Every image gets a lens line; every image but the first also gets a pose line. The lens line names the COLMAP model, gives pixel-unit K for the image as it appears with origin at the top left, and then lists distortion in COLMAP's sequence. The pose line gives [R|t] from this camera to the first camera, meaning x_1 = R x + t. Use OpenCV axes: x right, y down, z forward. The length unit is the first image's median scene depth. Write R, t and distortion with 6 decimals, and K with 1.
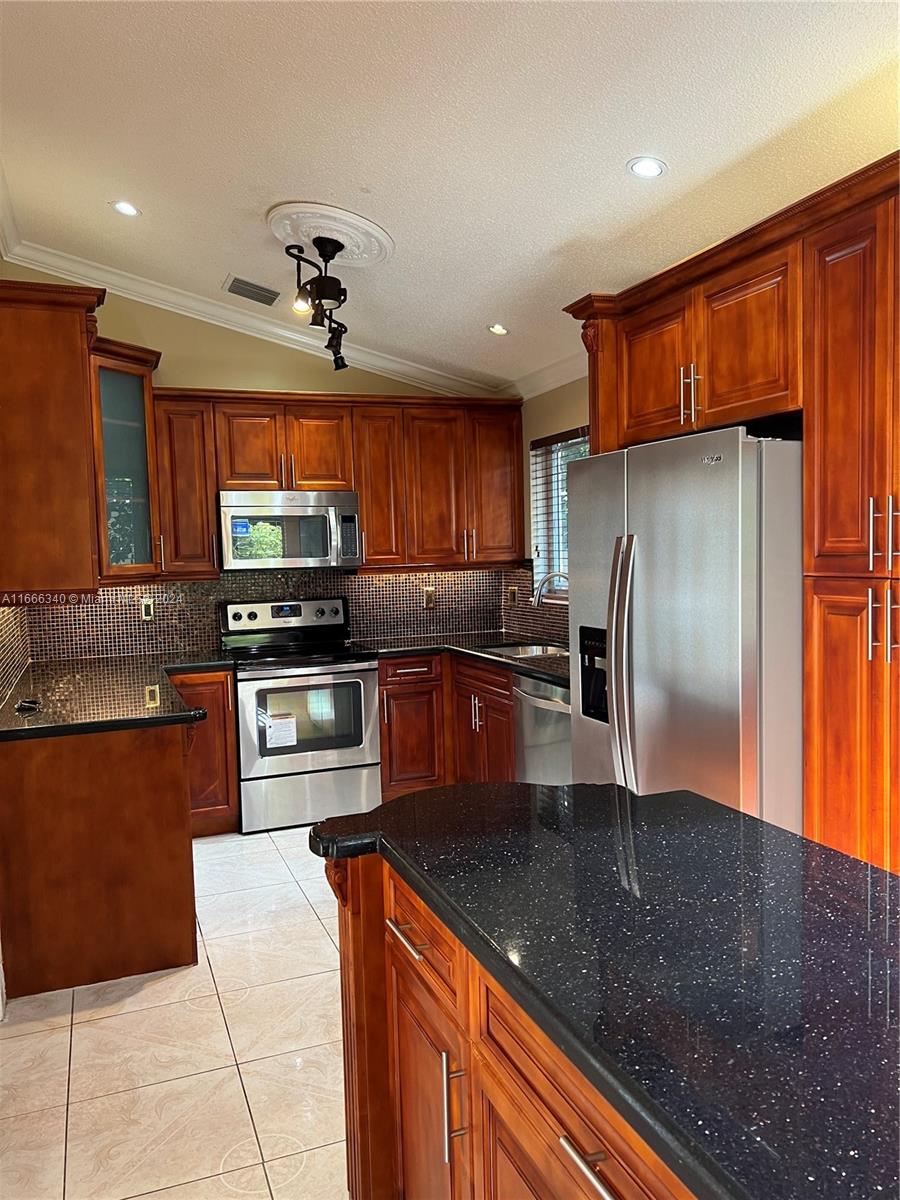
lens RADIAL K [[920.0, 0, 443.7], [0, 920.0, 607.8], [0, 0, 1]] dist [0.050218, -0.005180]
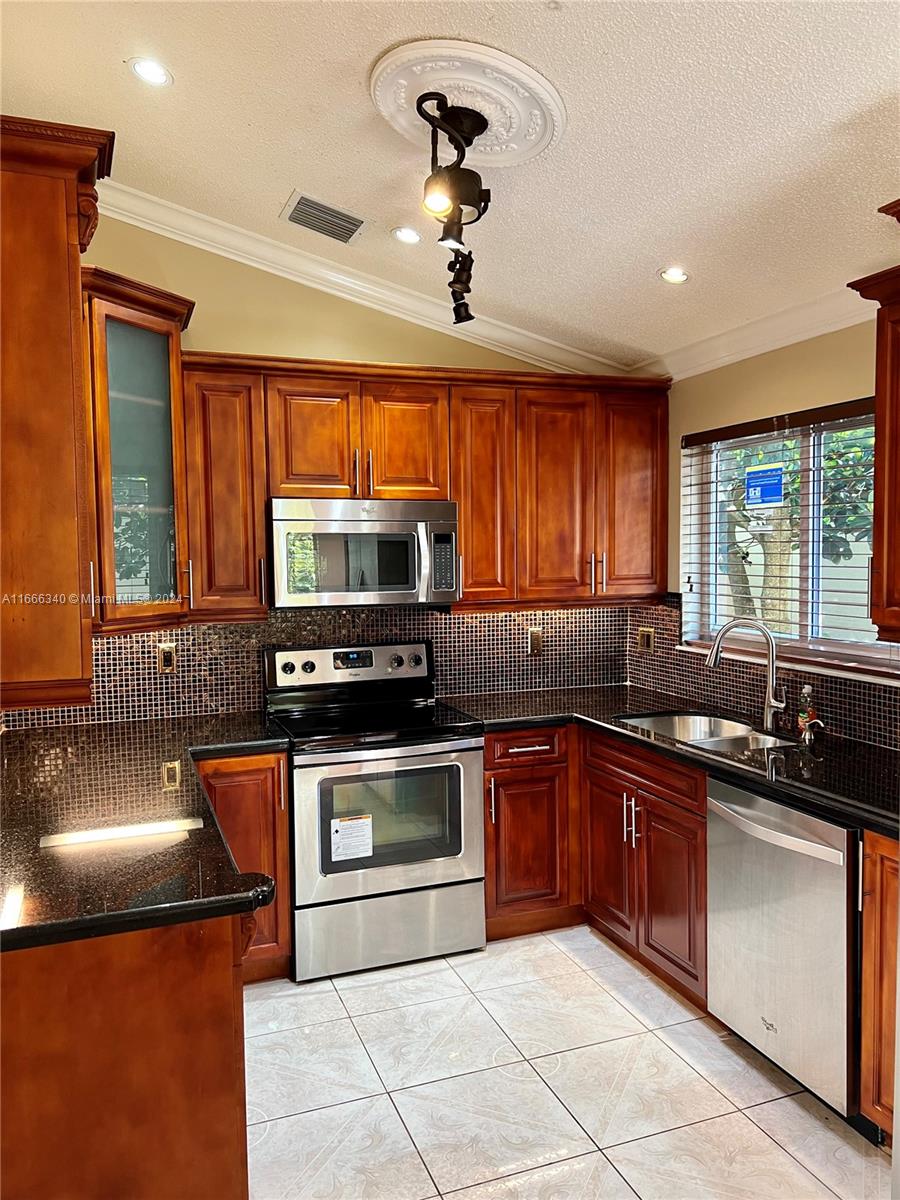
lens RADIAL K [[909.5, 0, 444.4], [0, 909.5, 602.9], [0, 0, 1]] dist [0.060312, -0.035983]
pose [[0.999838, 0.017134, -0.005478, -0.098326], [-0.017151, 0.999848, -0.003032, -0.043237], [0.005426, 0.003126, 0.999980, 0.278314]]
